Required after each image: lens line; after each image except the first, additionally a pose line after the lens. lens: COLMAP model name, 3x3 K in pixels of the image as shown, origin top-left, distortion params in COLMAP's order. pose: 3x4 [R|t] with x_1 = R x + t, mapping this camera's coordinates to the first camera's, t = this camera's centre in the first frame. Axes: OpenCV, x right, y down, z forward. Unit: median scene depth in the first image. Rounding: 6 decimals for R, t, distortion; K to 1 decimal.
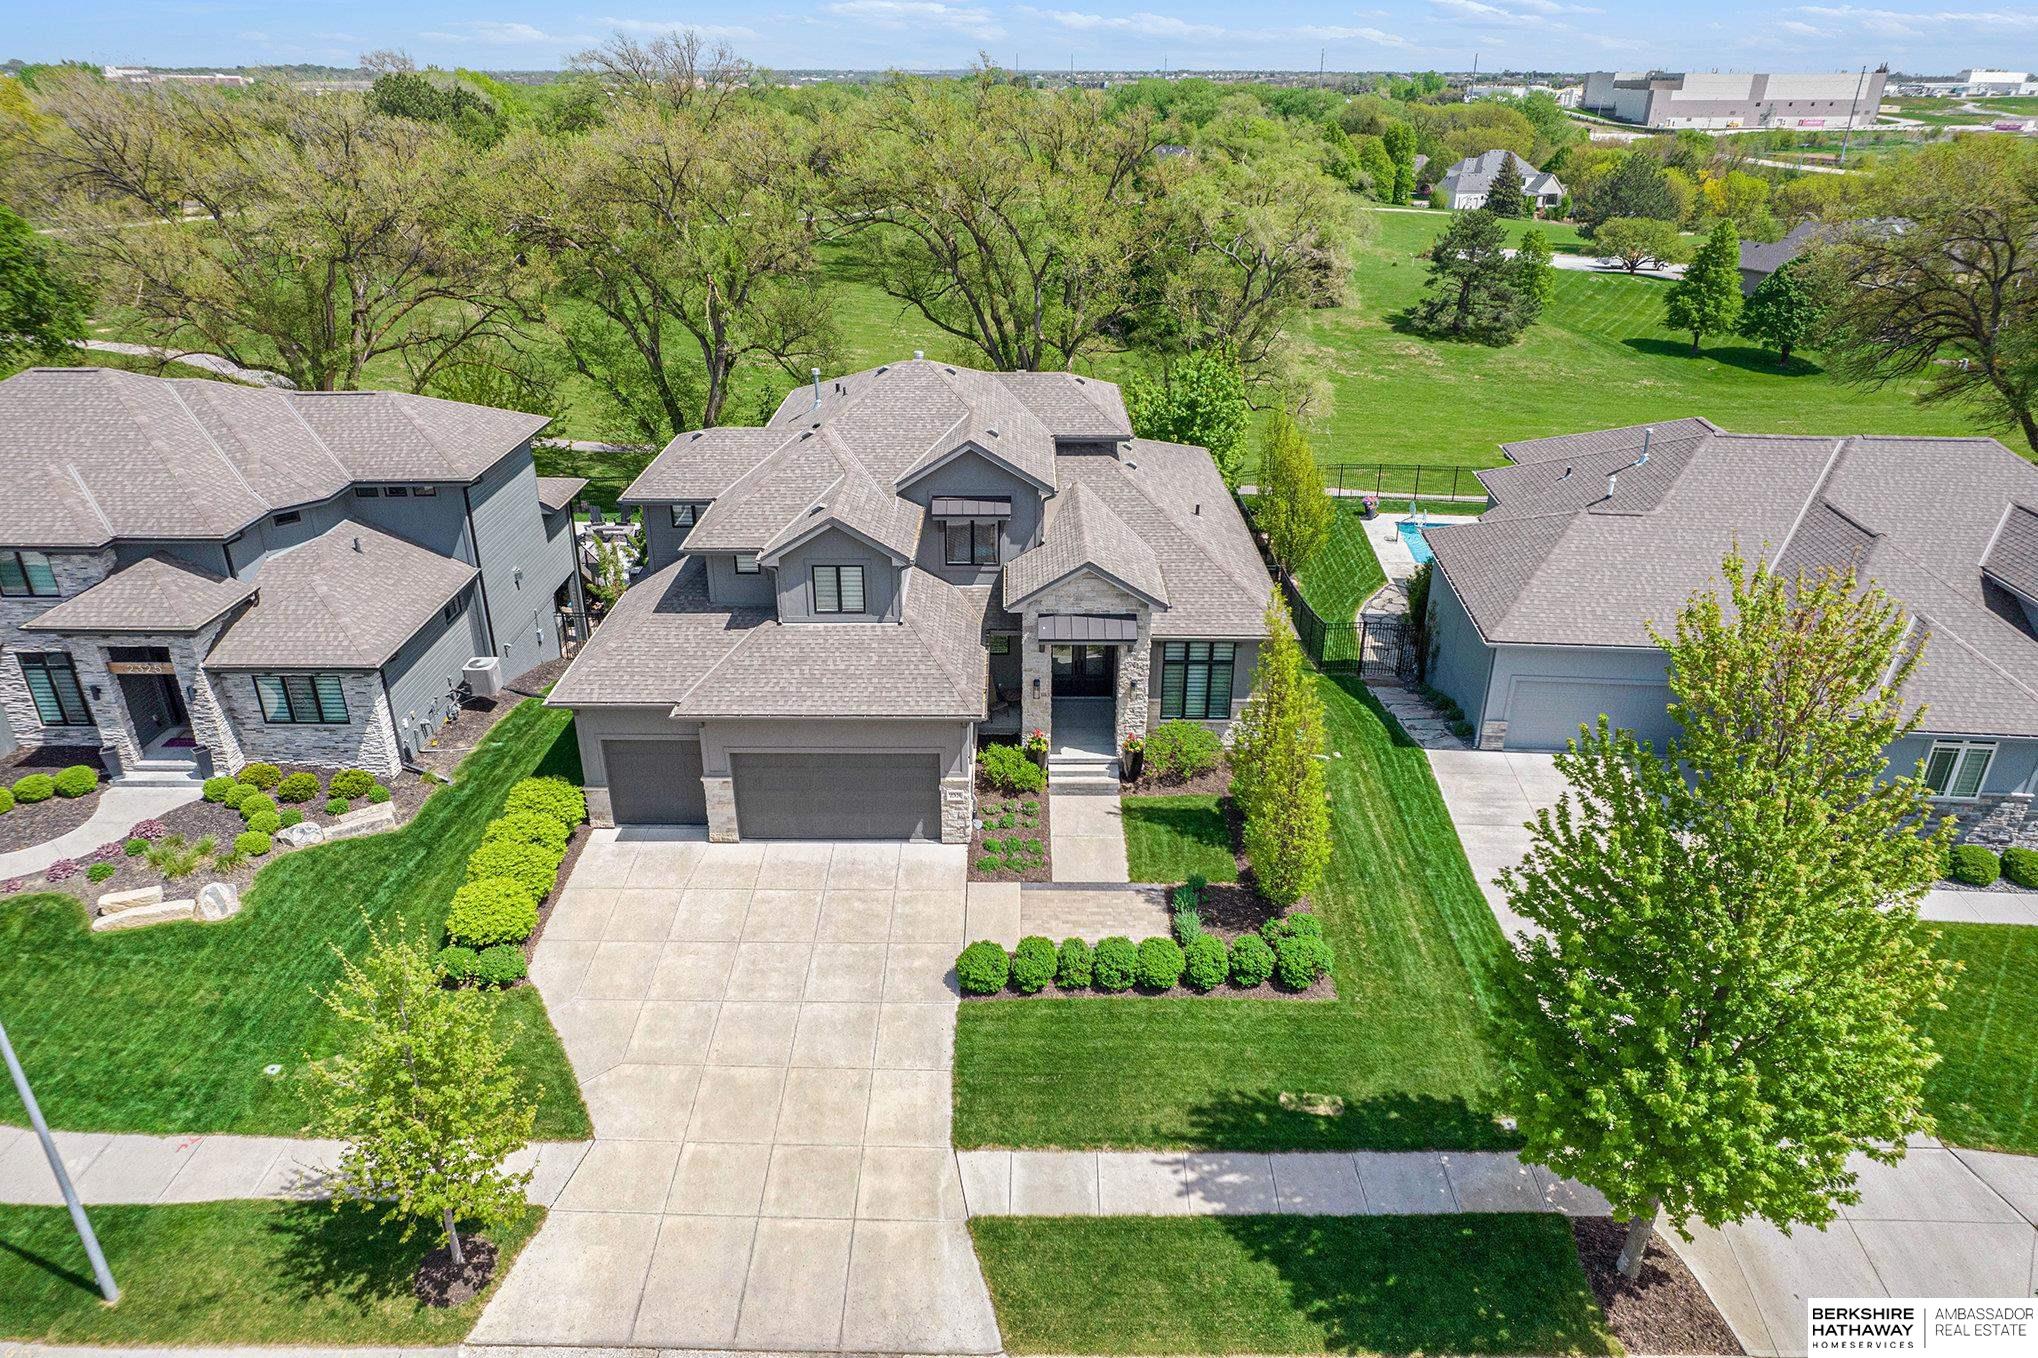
lens RADIAL K [[1314.7, 0, 1027.5], [0, 1314.7, 663.1], [0, 0, 1]] dist [-0.078679, 0.070513]
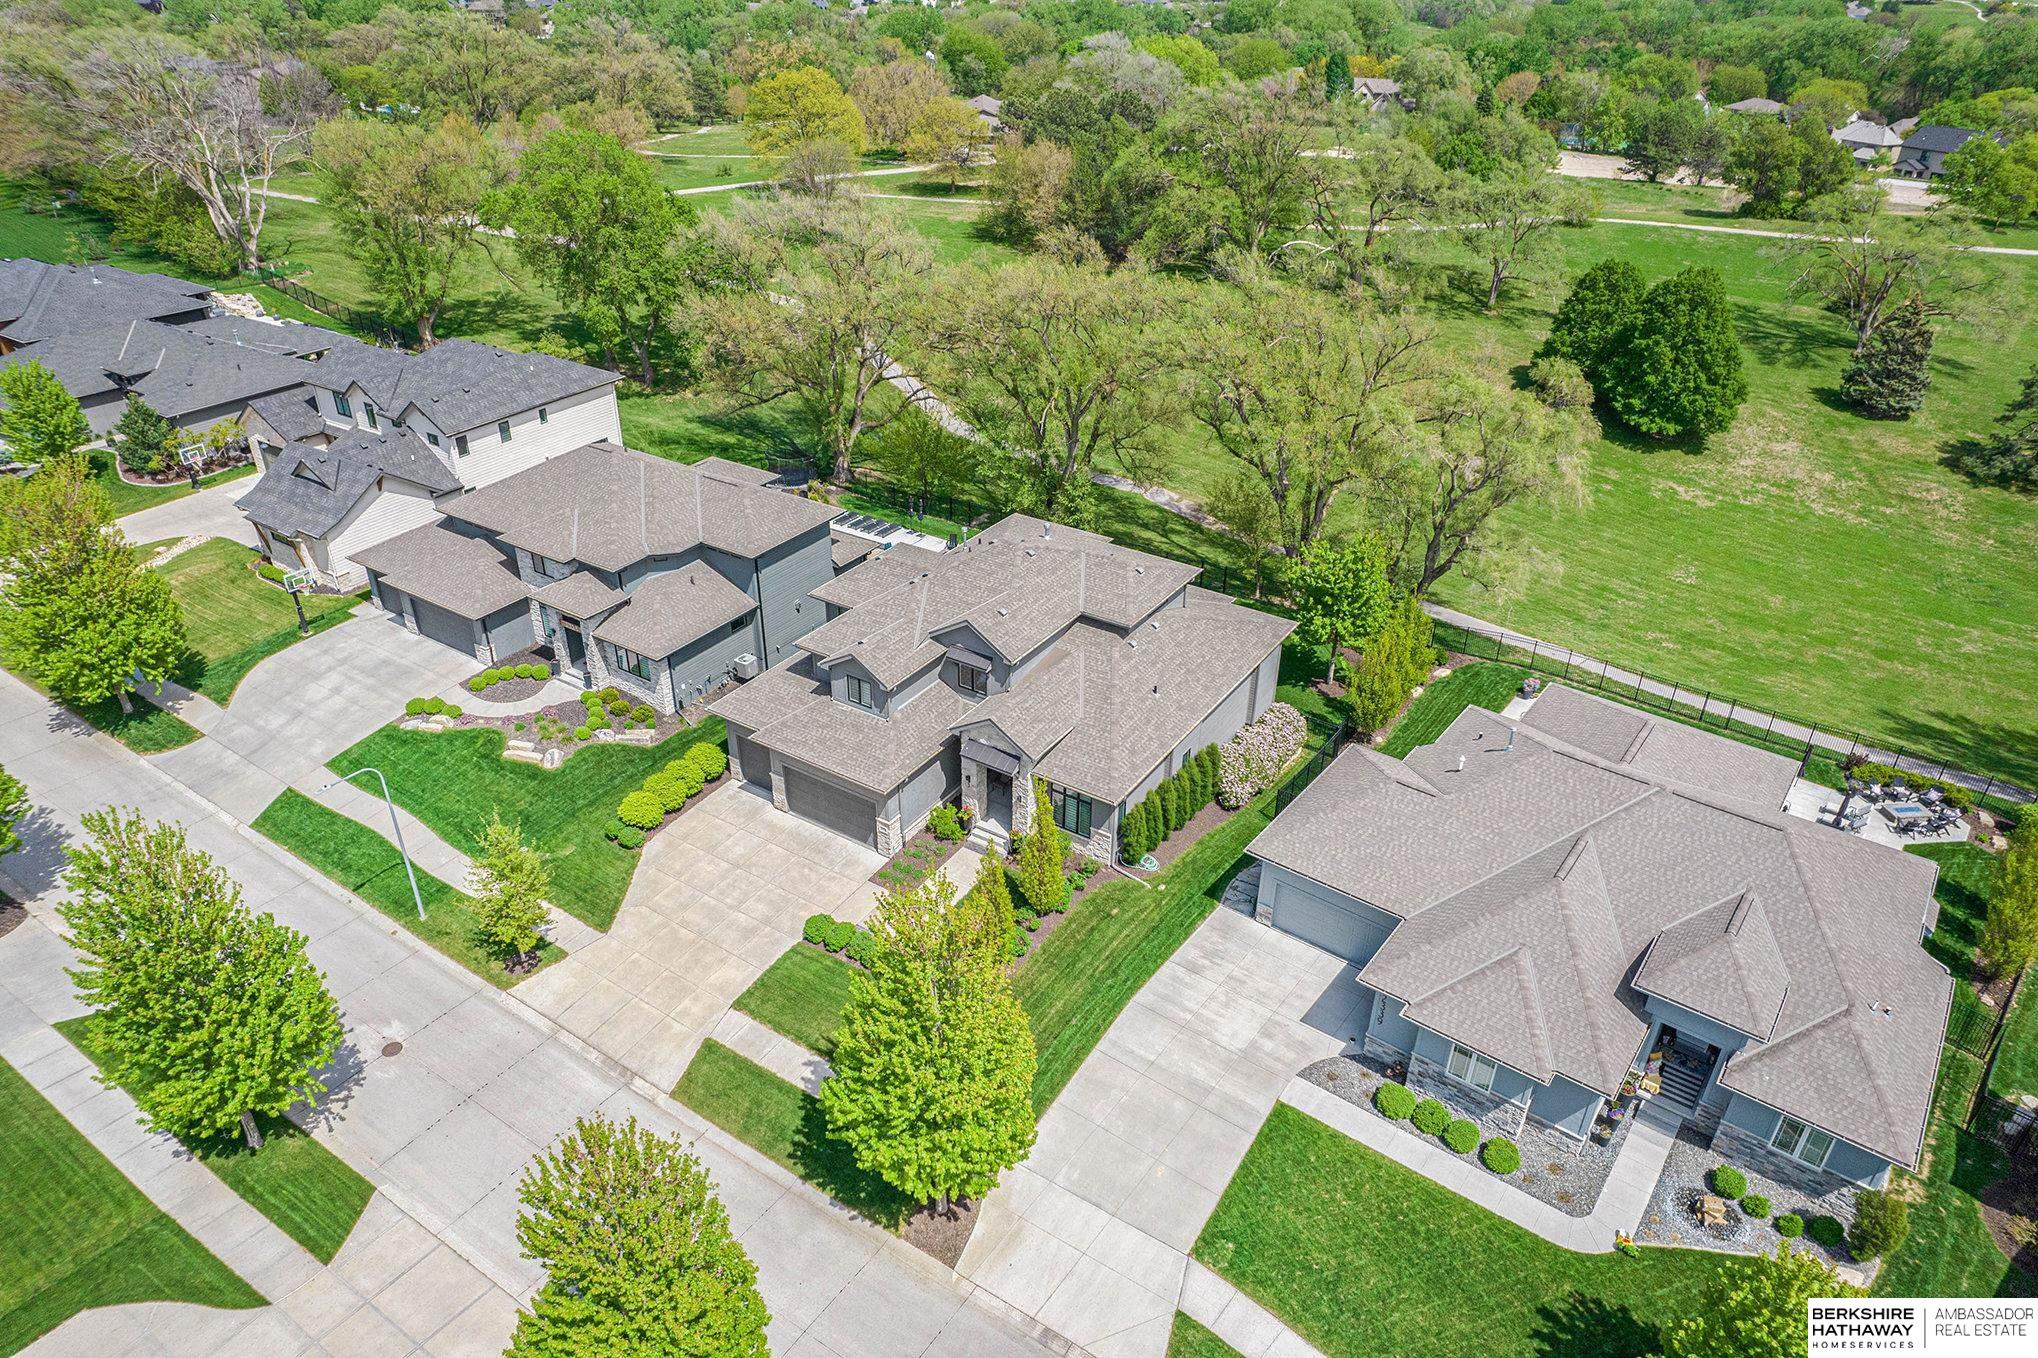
lens RADIAL K [[1314.7, 0, 1027.5], [0, 1314.7, 663.1], [0, 0, 1]] dist [-0.078679, 0.070513]
pose [[0.838838, 0.274905, -0.469871, 0.799244], [-0.237267, 0.961458, 0.138934, -0.367163], [0.489955, -0.005058, 0.871733, -0.361317]]
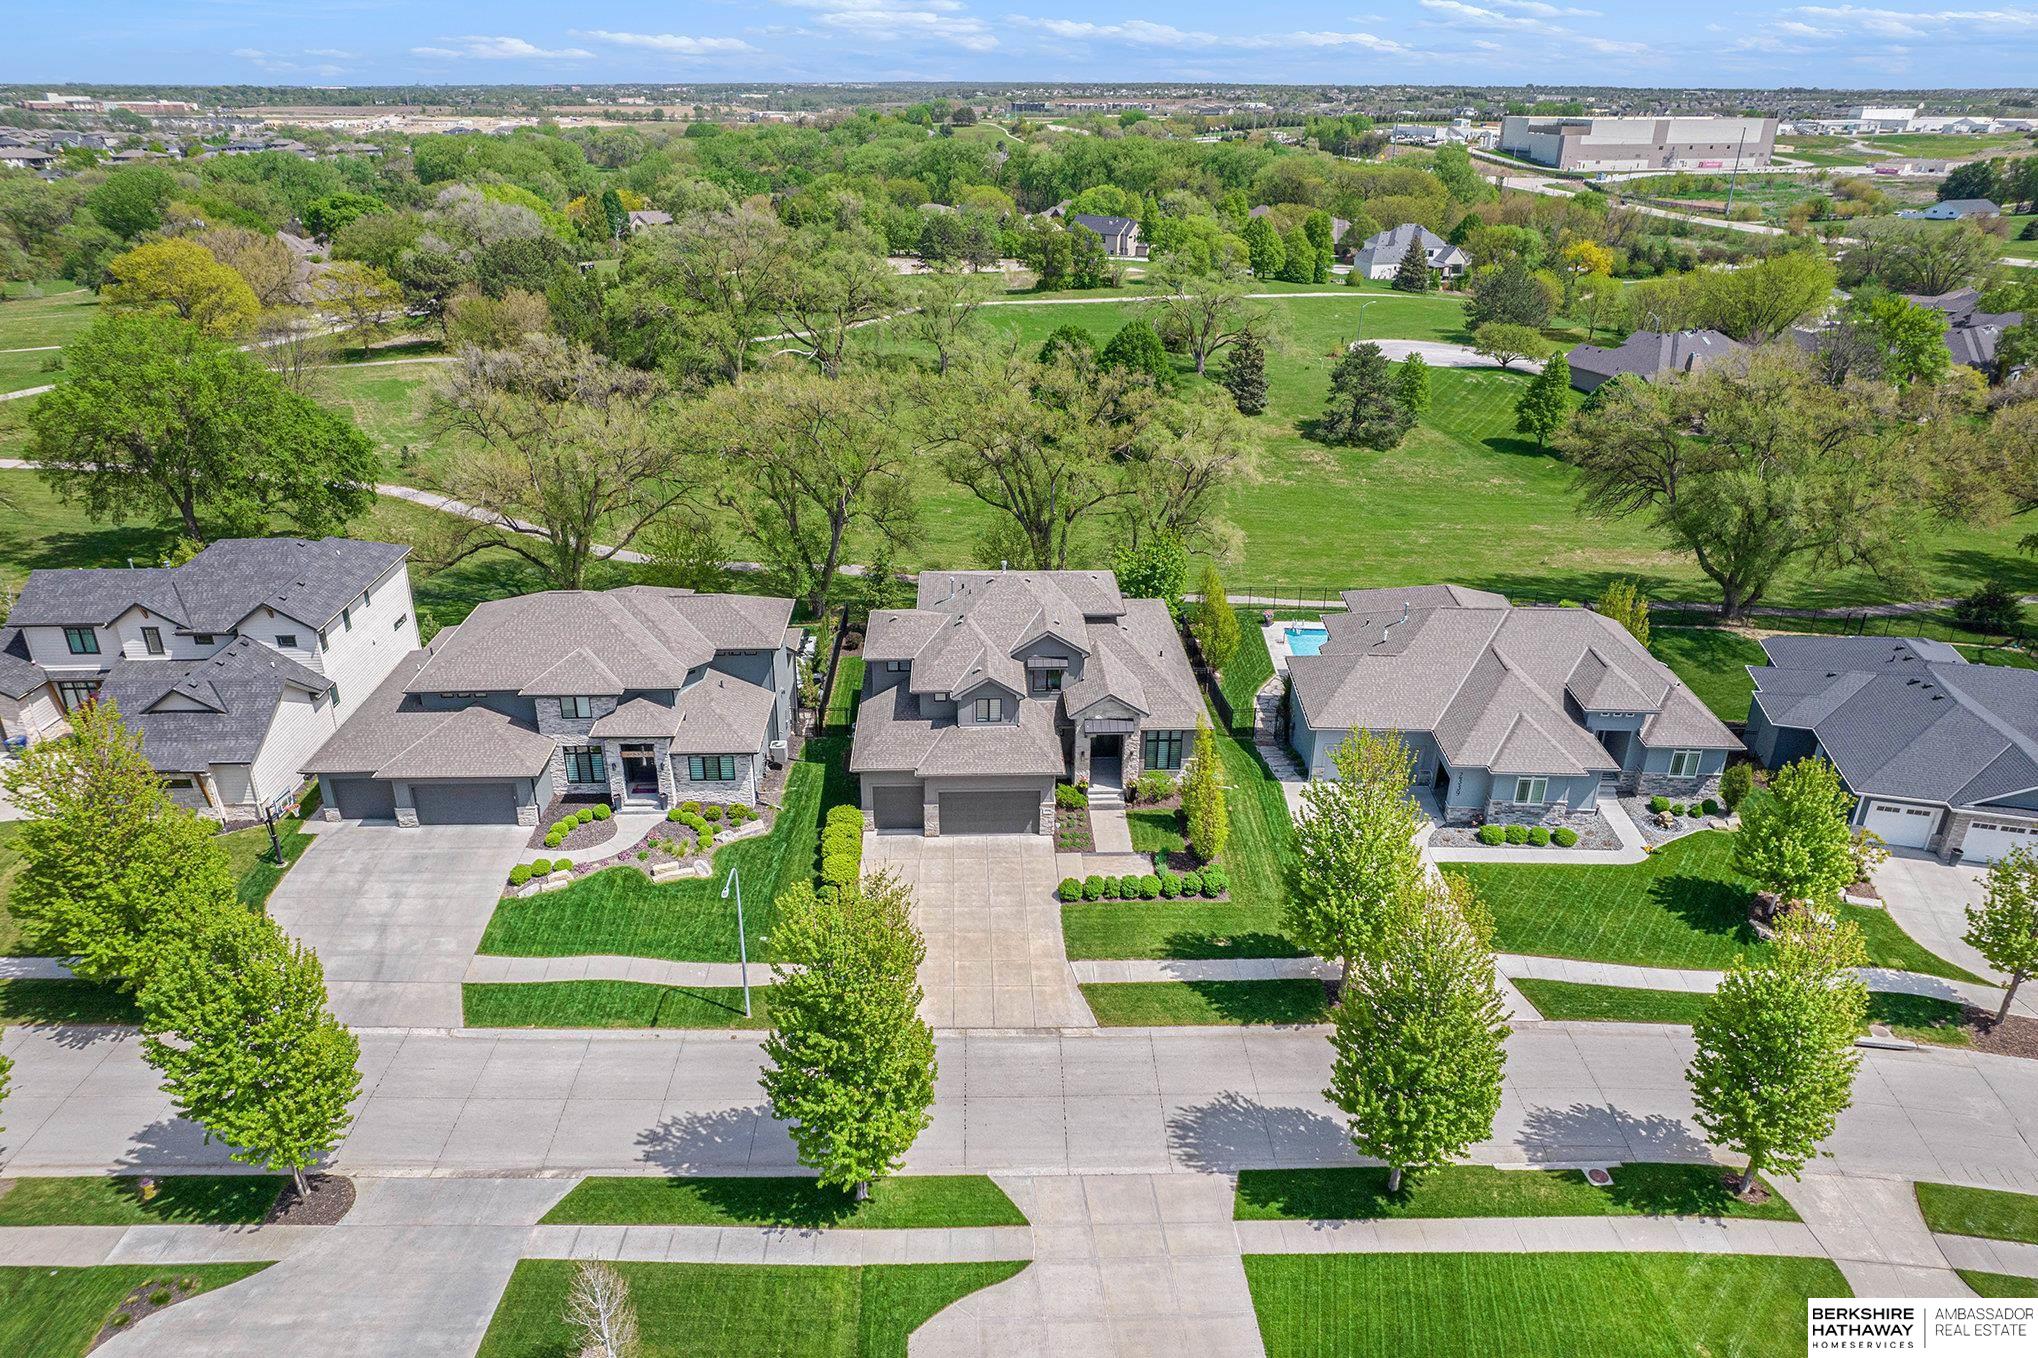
lens RADIAL K [[1304.1, 0, 1015.8], [0, 1304.1, 657.9], [0, 0, 1]] dist [-0.069337, 0.061885]
pose [[0.999448, -0.013149, 0.030511, -0.157069], [0.013508, 0.999842, -0.011581, -0.111000], [-0.030354, 0.011987, 0.999467, -0.993680]]
